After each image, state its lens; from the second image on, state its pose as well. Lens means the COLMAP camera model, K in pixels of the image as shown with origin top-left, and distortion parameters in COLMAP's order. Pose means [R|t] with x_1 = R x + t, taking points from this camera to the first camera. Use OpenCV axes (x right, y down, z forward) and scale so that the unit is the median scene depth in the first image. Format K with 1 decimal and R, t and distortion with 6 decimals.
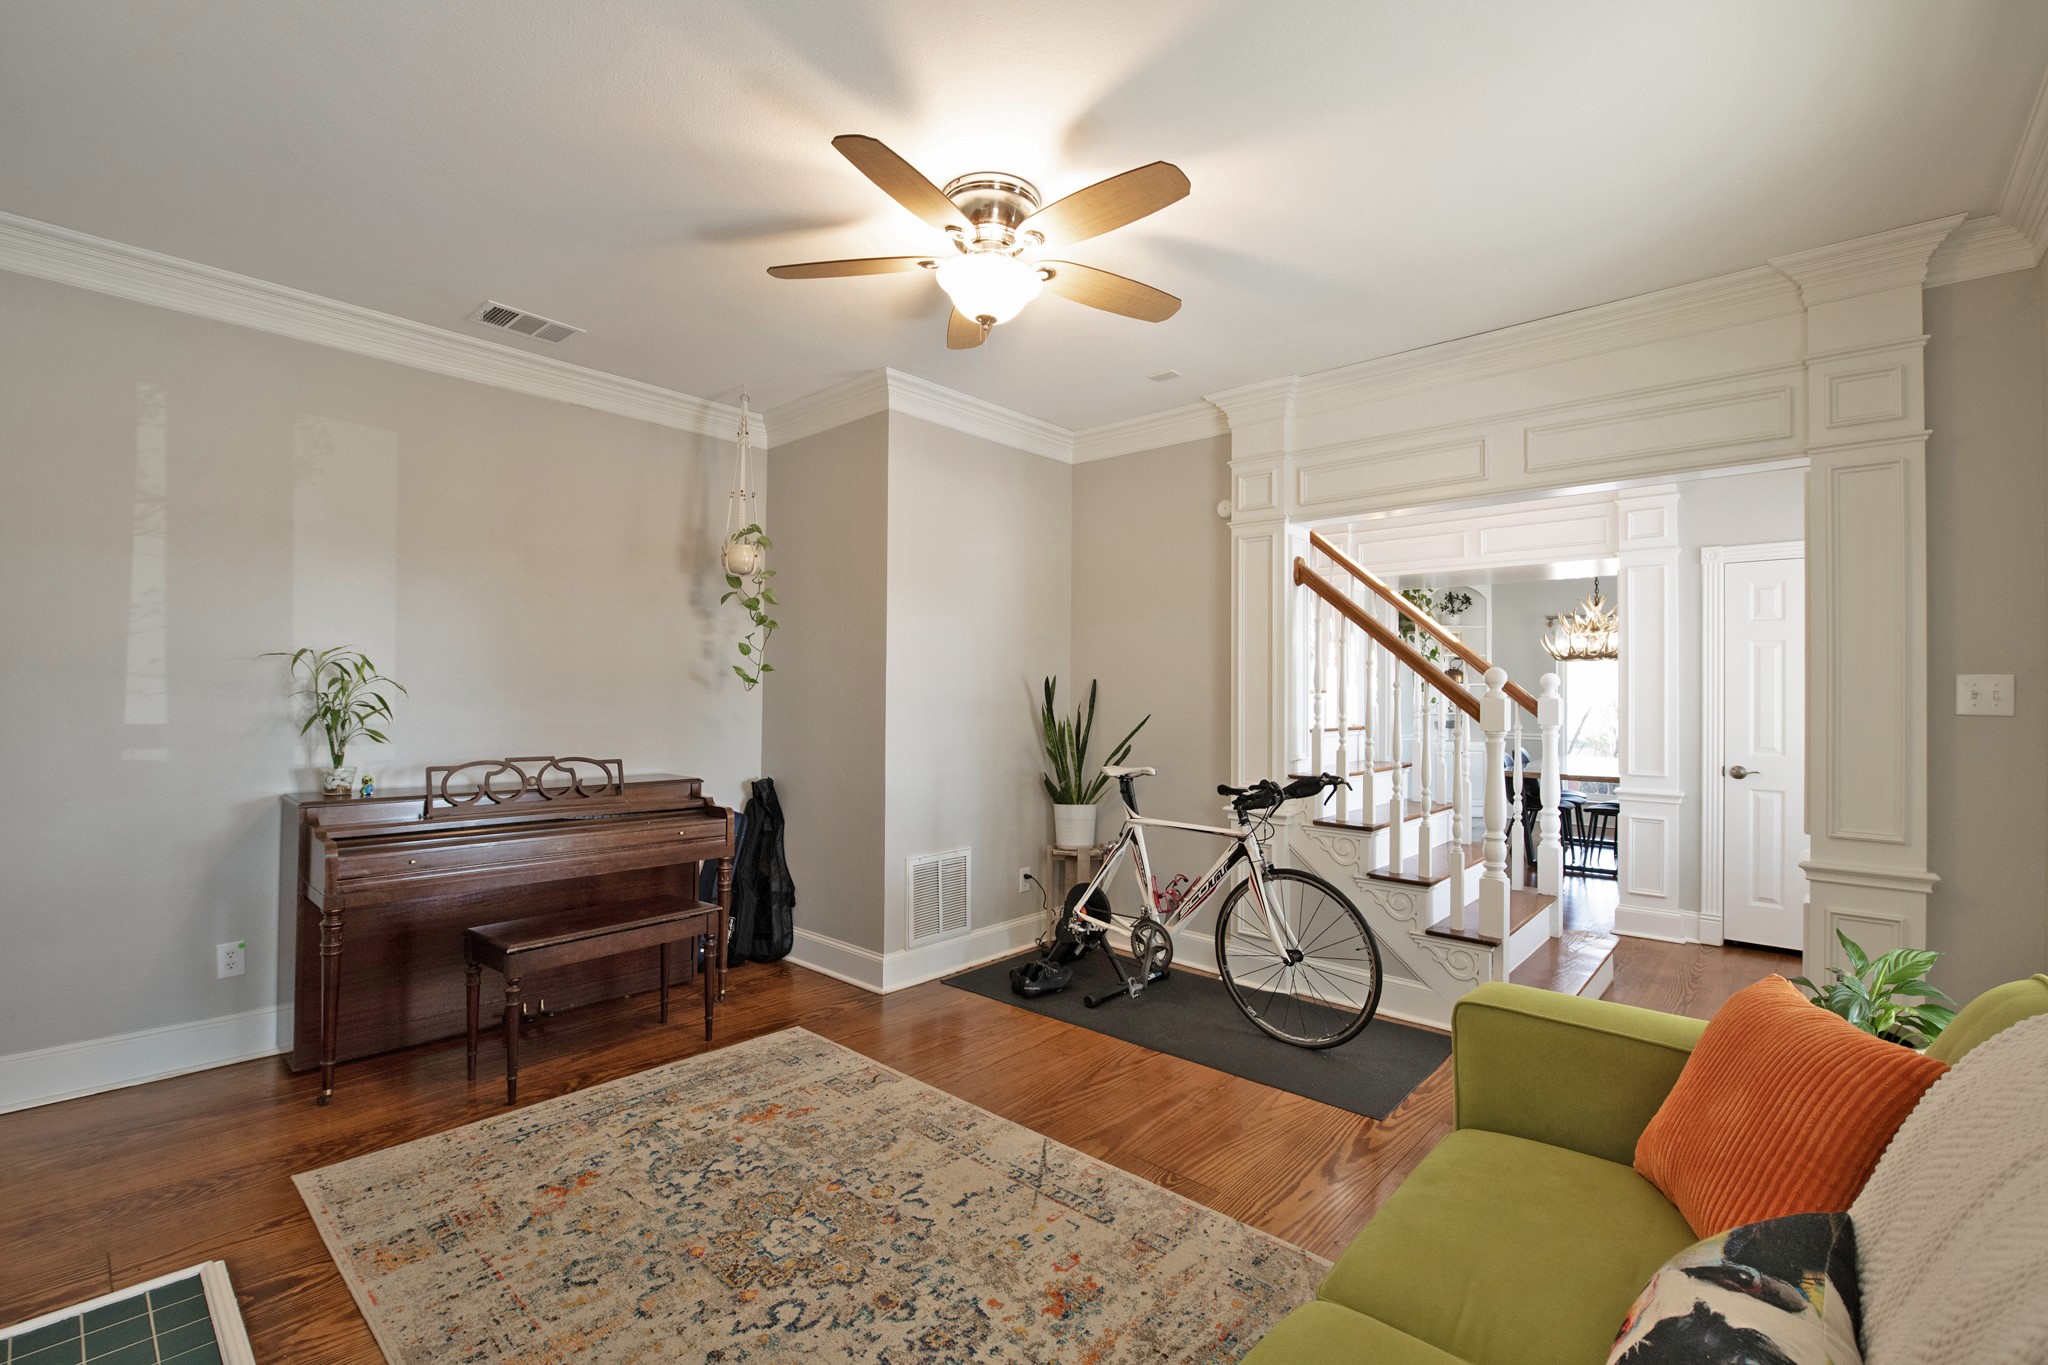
lens RADIAL K [[903.0, 0, 1028.5], [0, 903.0, 679.4], [0, 0, 1]] dist [-0.014698, -0.000400]
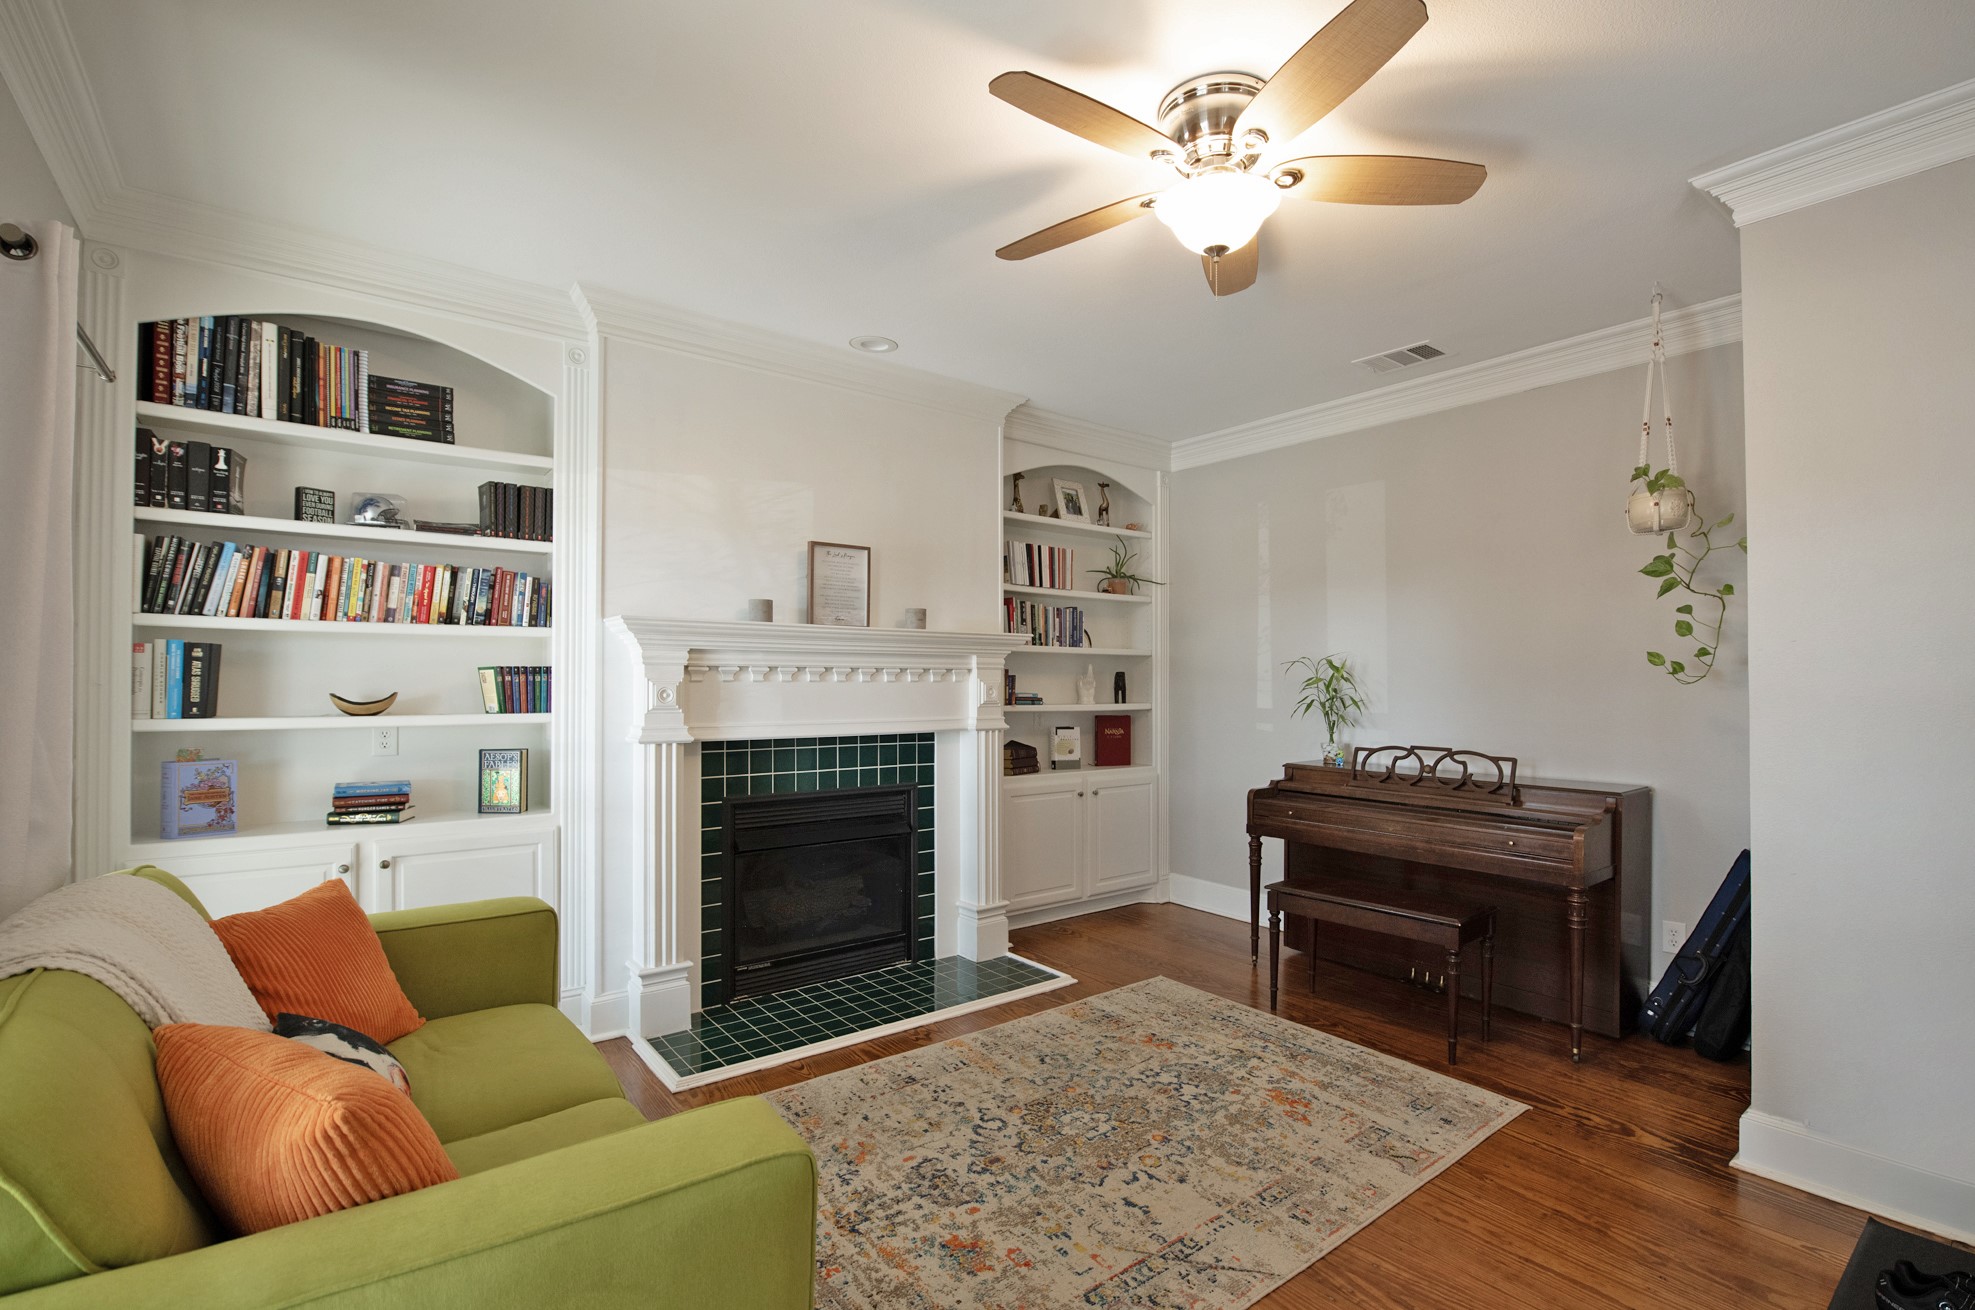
lens RADIAL K [[870.8, 0, 991.8], [0, 870.8, 652.0], [0, 0, 1]] dist [-0.014698, -0.000400]
pose [[-0.176550, -0.046515, -0.983192, 0.746914], [0.010396, 0.998739, -0.049117, 0.022041], [0.984237, -0.018893, -0.175843, 0.846315]]
